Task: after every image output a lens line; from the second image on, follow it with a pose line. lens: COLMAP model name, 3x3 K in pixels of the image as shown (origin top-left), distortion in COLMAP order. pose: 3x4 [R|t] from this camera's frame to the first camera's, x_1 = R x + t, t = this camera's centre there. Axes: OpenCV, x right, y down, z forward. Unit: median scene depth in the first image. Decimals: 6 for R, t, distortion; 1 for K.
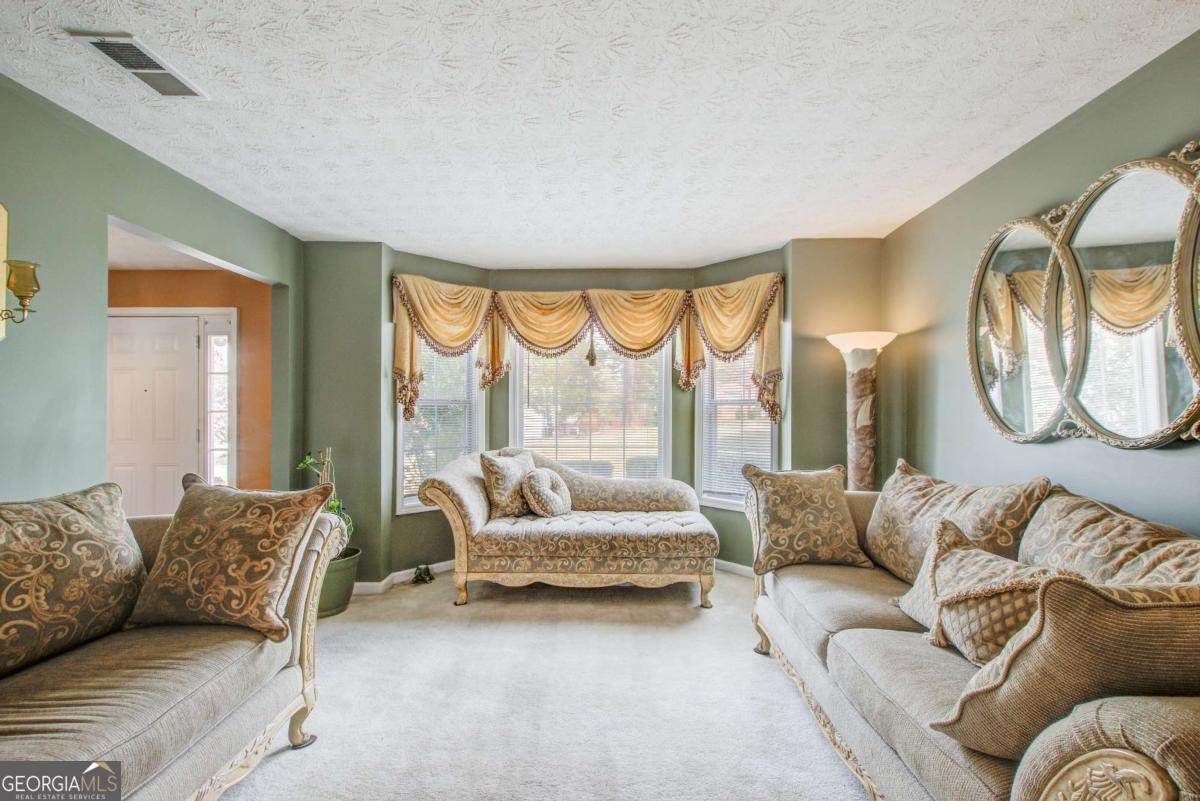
lens RADIAL K [[507.2, 0, 593.8], [0, 507.2, 404.9], [0, 0, 1]] dist [-0.000164, 0.000046]
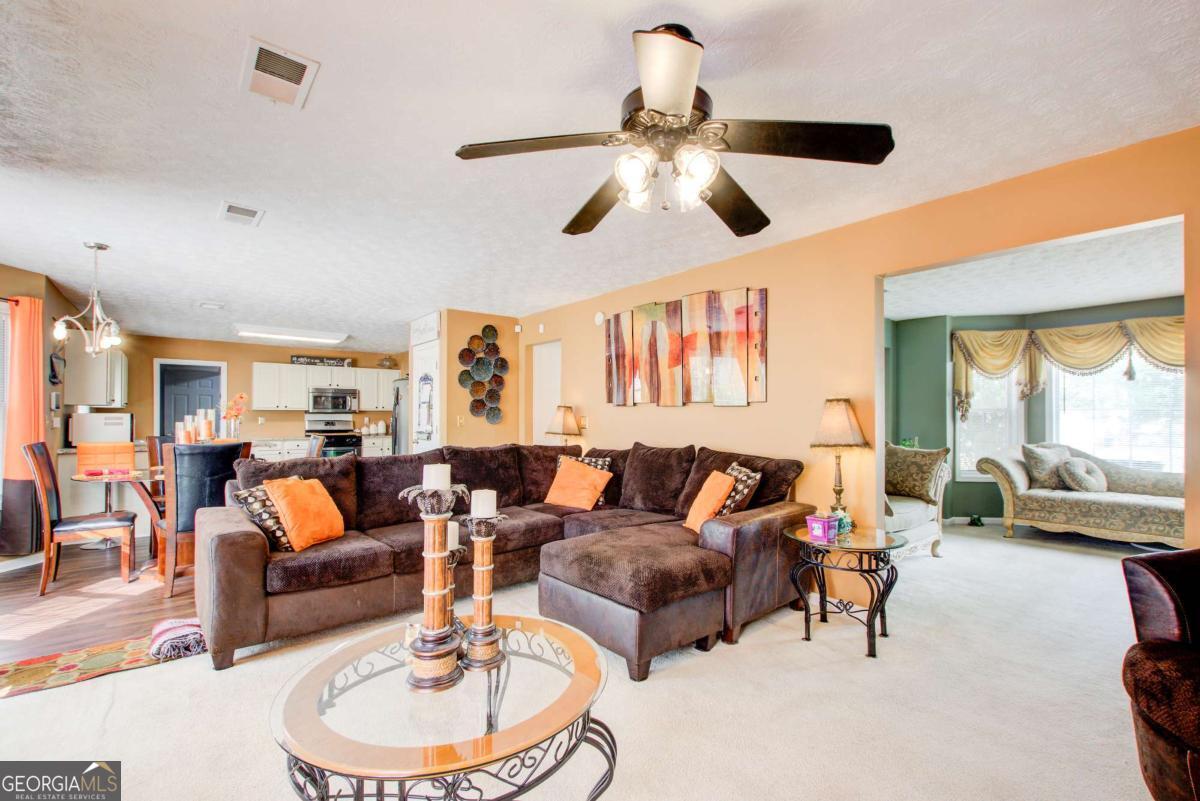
lens RADIAL K [[531.6, 0, 602.9], [0, 531.6, 409.2], [0, 0, 1]] dist [0.001169, 0.000029]
pose [[0.654632, -0.009233, -0.755891, 0.154833], [0.009768, 0.999945, -0.003754, -0.015262], [0.755885, -0.004926, 0.654686, -0.961086]]
